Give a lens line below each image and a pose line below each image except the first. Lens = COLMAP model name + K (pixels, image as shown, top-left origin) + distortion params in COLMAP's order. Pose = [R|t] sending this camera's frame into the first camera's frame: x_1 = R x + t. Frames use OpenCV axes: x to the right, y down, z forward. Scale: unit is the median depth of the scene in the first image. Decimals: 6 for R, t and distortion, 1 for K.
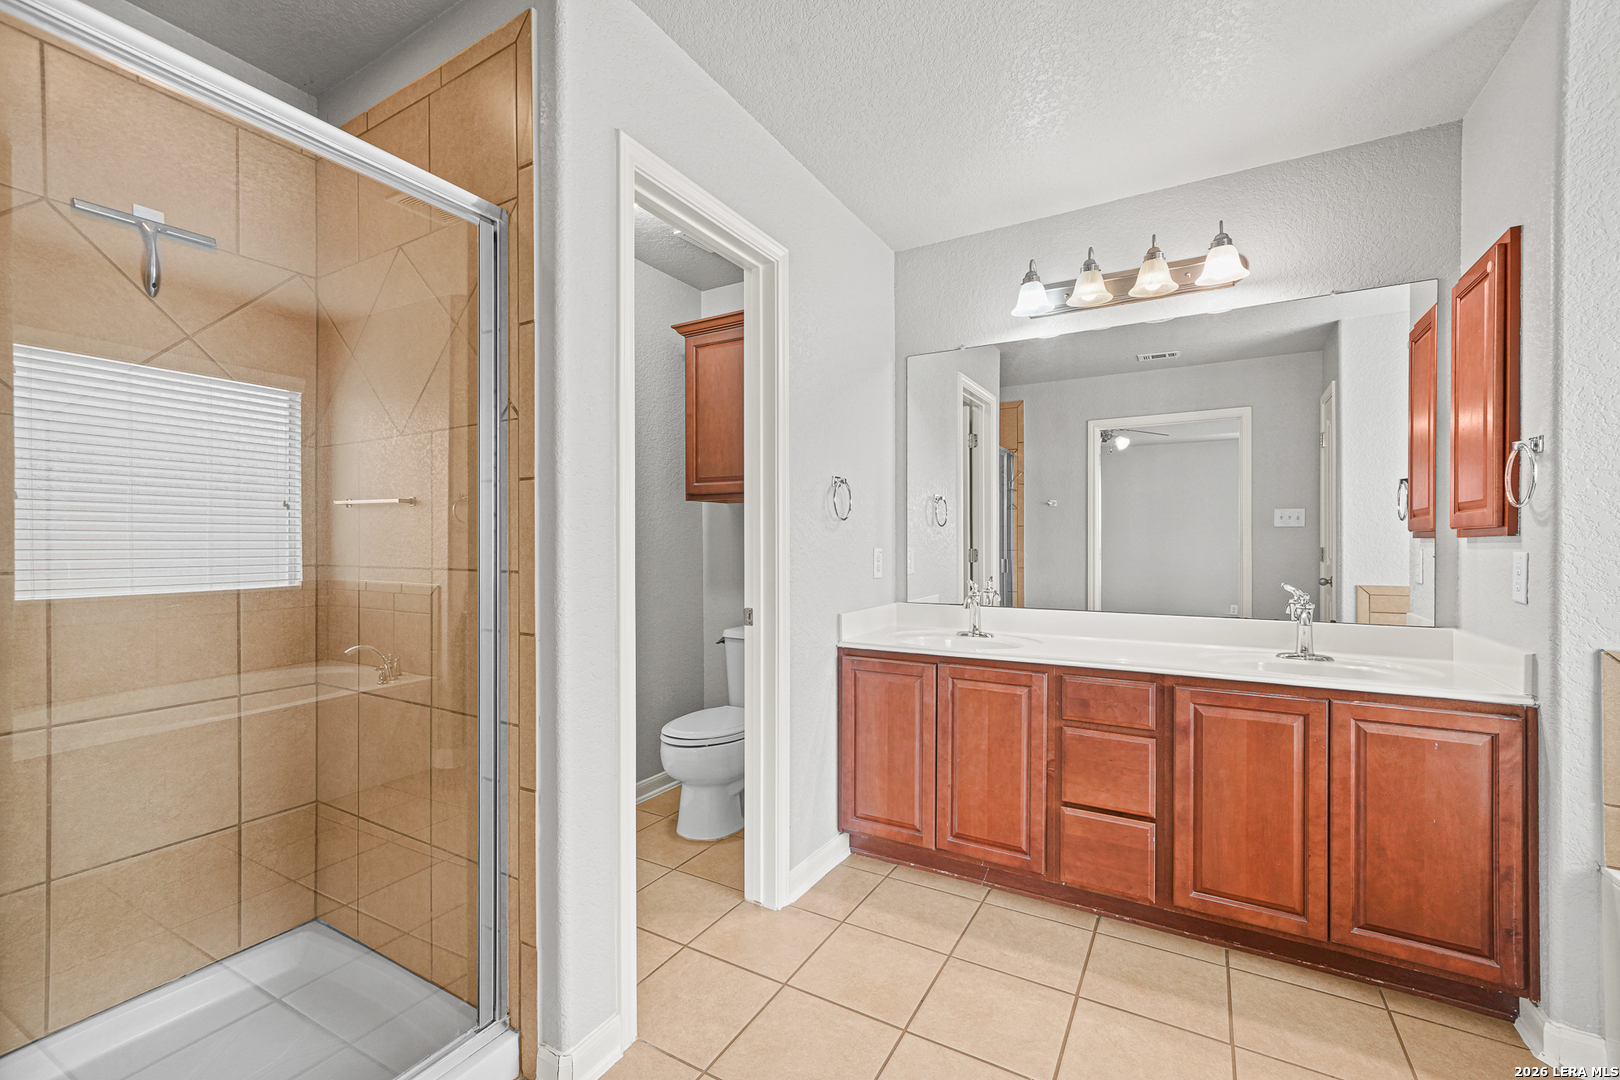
lens RADIAL K [[680.7, 0, 816.1], [0, 680.7, 544.7], [0, 0, 1]] dist [0.001961, 0.000960]
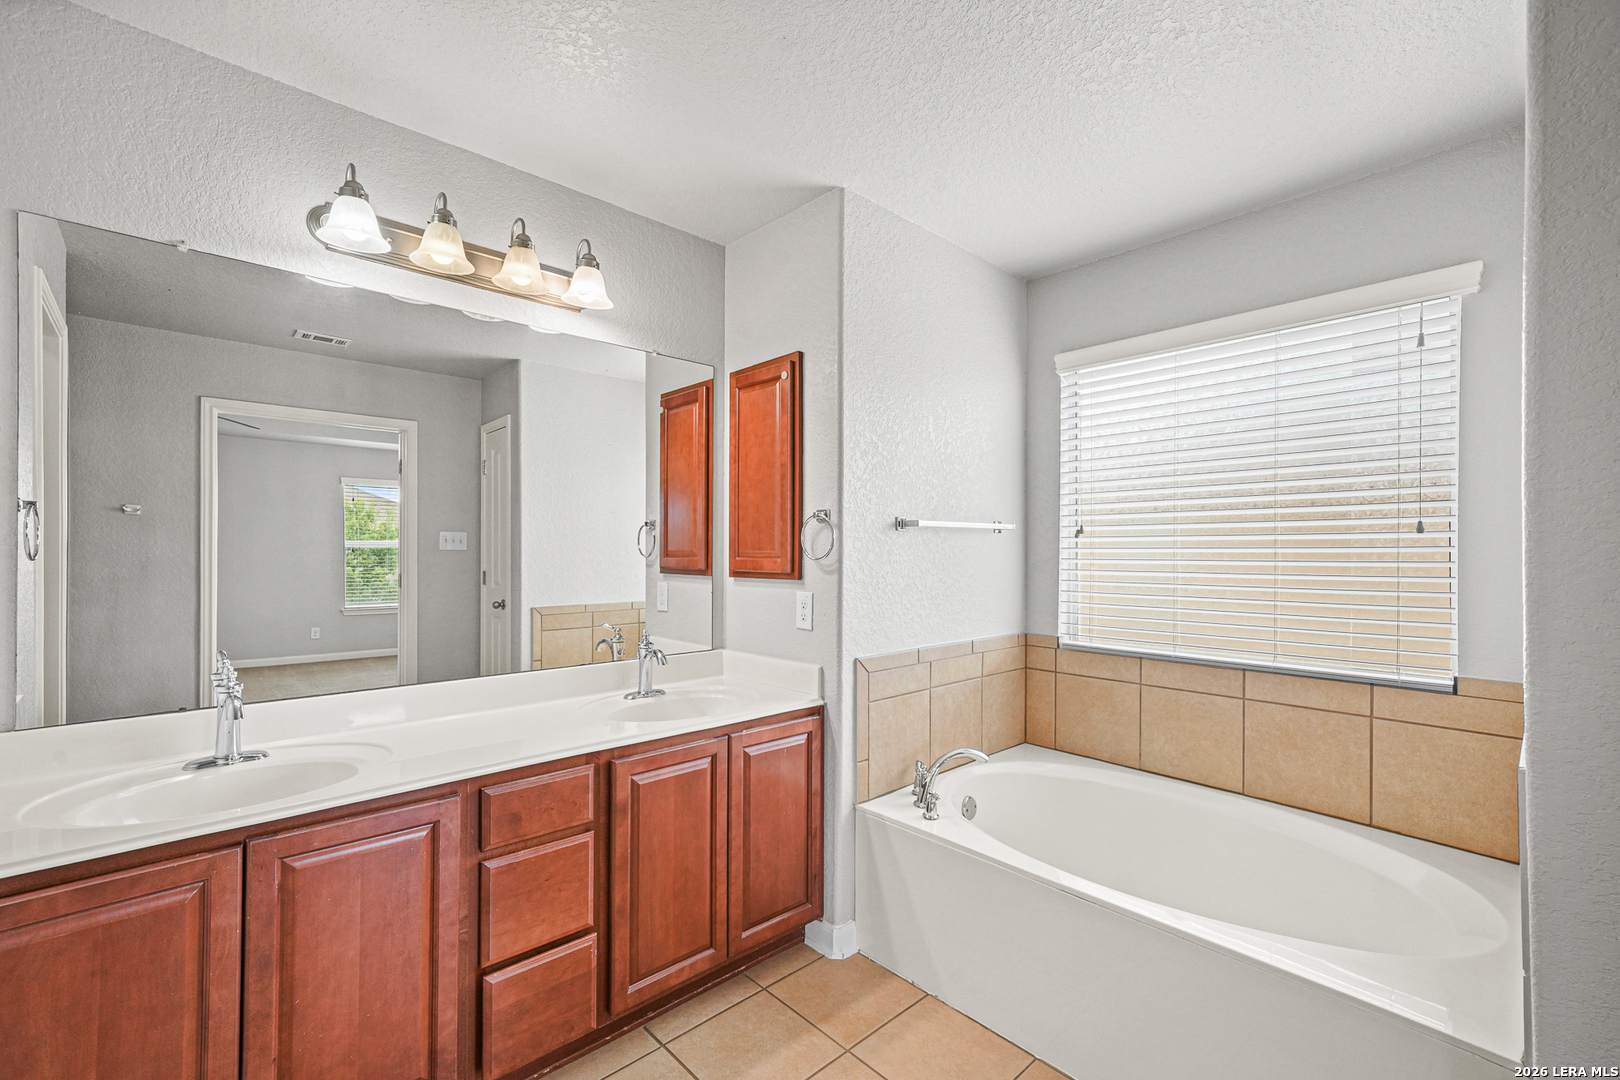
lens RADIAL K [[680.7, 0, 811.0], [0, 680.7, 549.5], [0, 0, 1]] dist [0.001961, 0.000960]
pose [[0.308443, 0.004328, 0.951233, -0.210916], [-0.001660, 0.999991, -0.004012, -0.056436], [-0.951241, -0.000341, 0.308447, 0.467750]]
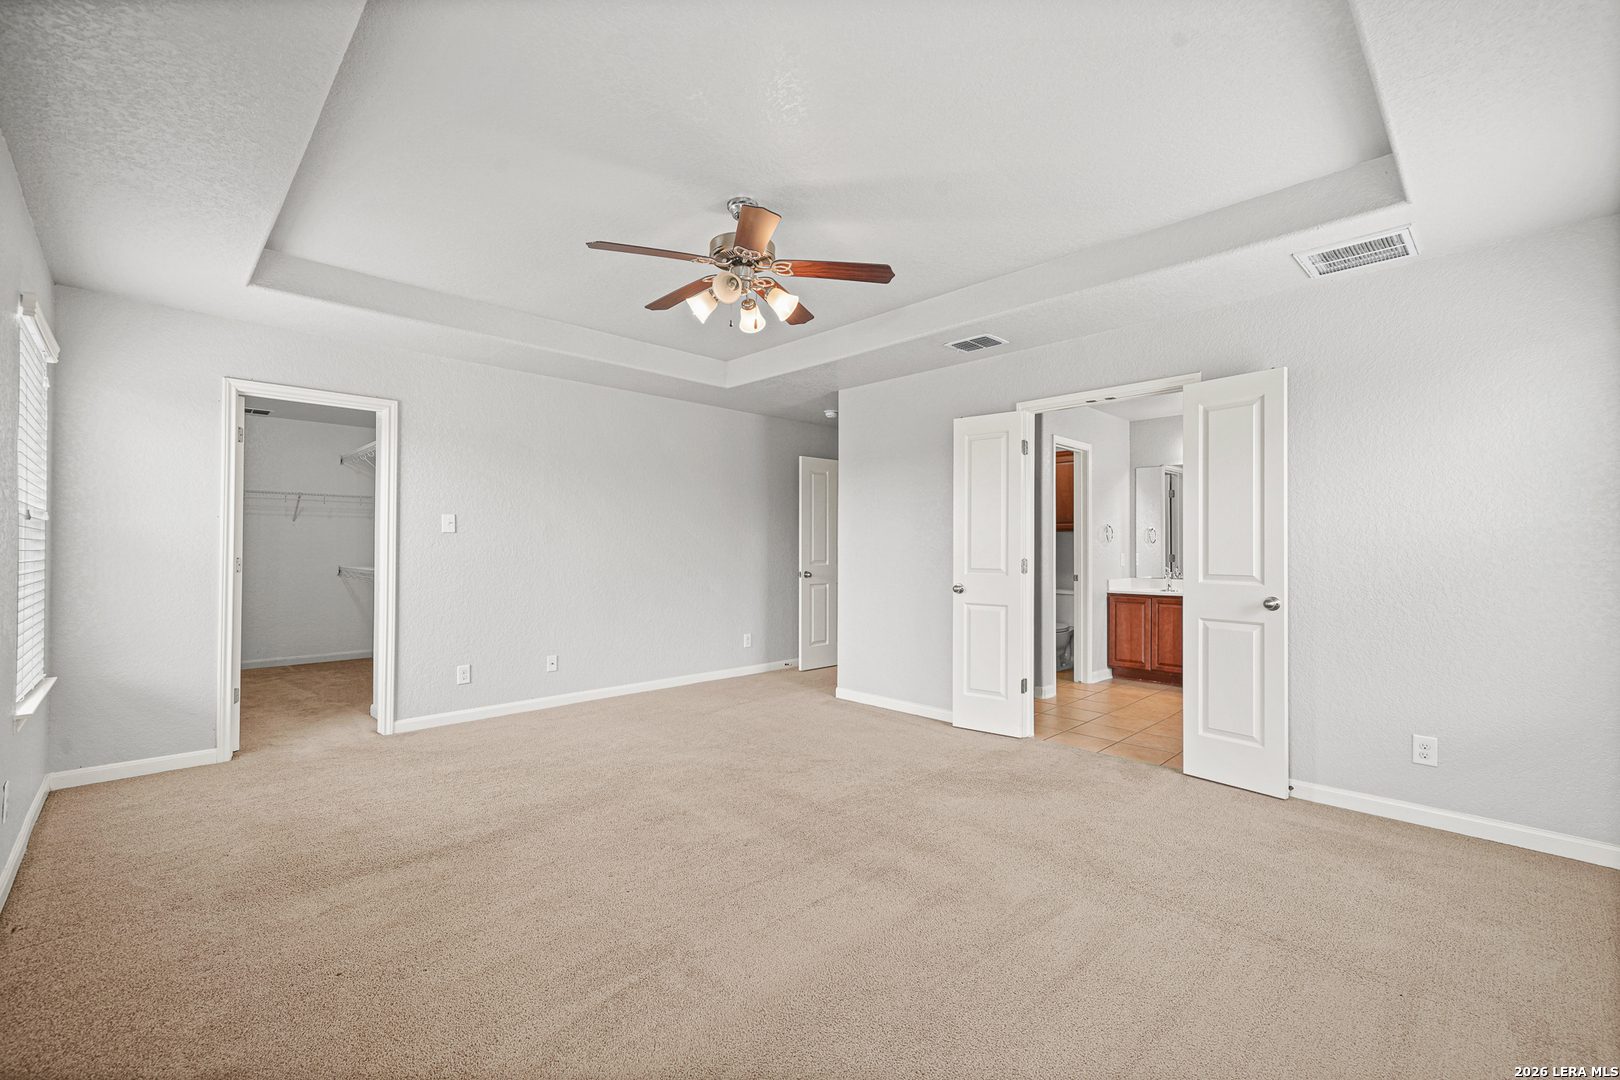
lens RADIAL K [[680.7, 0, 813.1], [0, 680.7, 551.7], [0, 0, 1]] dist [0.001961, 0.000960]
pose [[0.960990, -0.002792, -0.276568, -0.377139], [0.002214, 0.999995, -0.002402, 0.005015], [0.276573, 0.001696, 0.960991, -2.036475]]
